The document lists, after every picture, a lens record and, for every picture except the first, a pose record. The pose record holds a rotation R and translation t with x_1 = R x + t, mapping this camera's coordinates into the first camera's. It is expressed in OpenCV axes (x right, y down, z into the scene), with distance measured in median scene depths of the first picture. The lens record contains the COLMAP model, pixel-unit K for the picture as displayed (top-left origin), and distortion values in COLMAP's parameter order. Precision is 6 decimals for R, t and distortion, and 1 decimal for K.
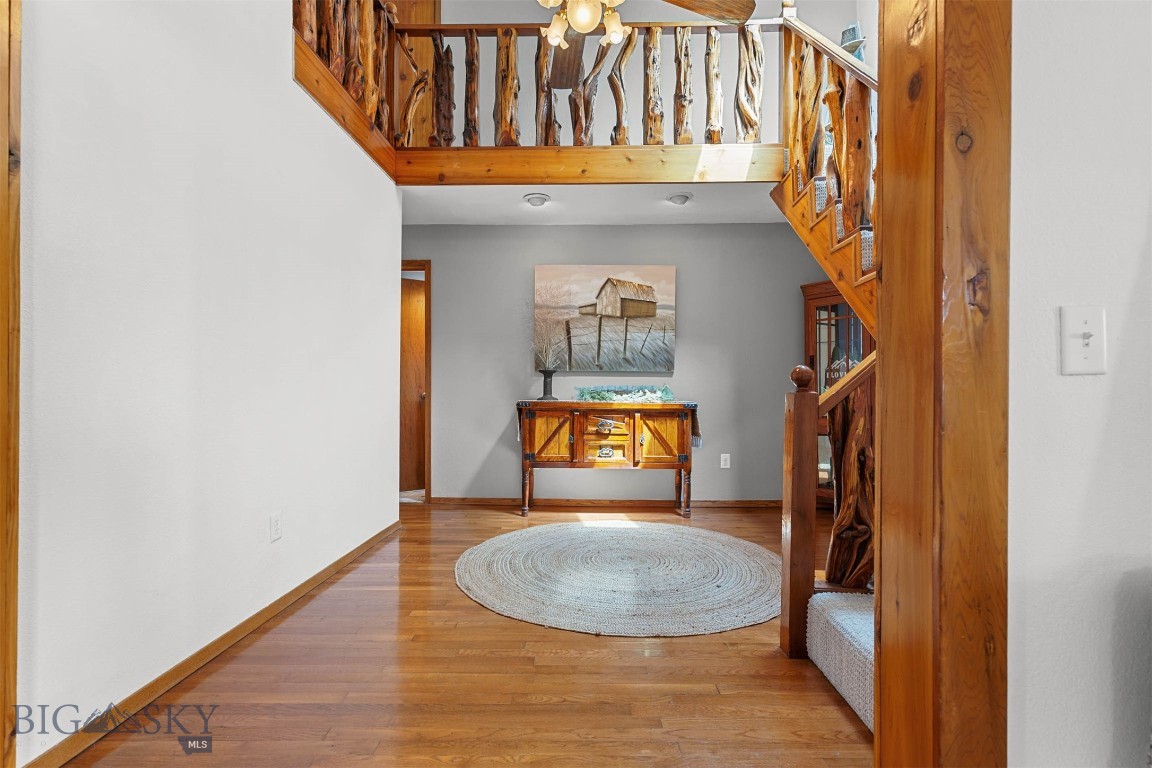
lens RADIAL K [[518.5, 0, 576.1], [0, 518.5, 389.6], [0, 0, 1]] dist [0.000750, 0.000418]
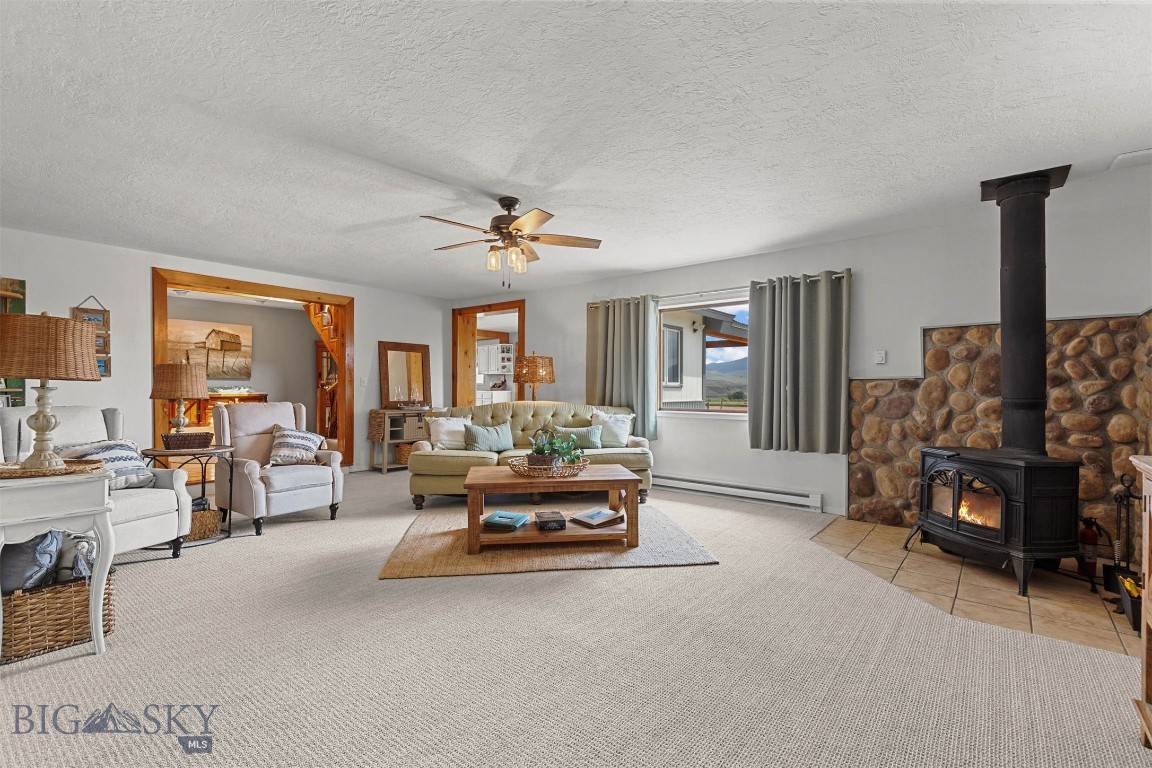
lens RADIAL K [[518.5, 0, 576.1], [0, 518.5, 389.6], [0, 0, 1]] dist [0.000750, 0.000418]
pose [[0.613336, -0.004053, 0.789811, -0.632469], [0.000114, 0.999987, 0.005044, -0.000732], [-0.789822, -0.003004, 0.613329, -1.242970]]
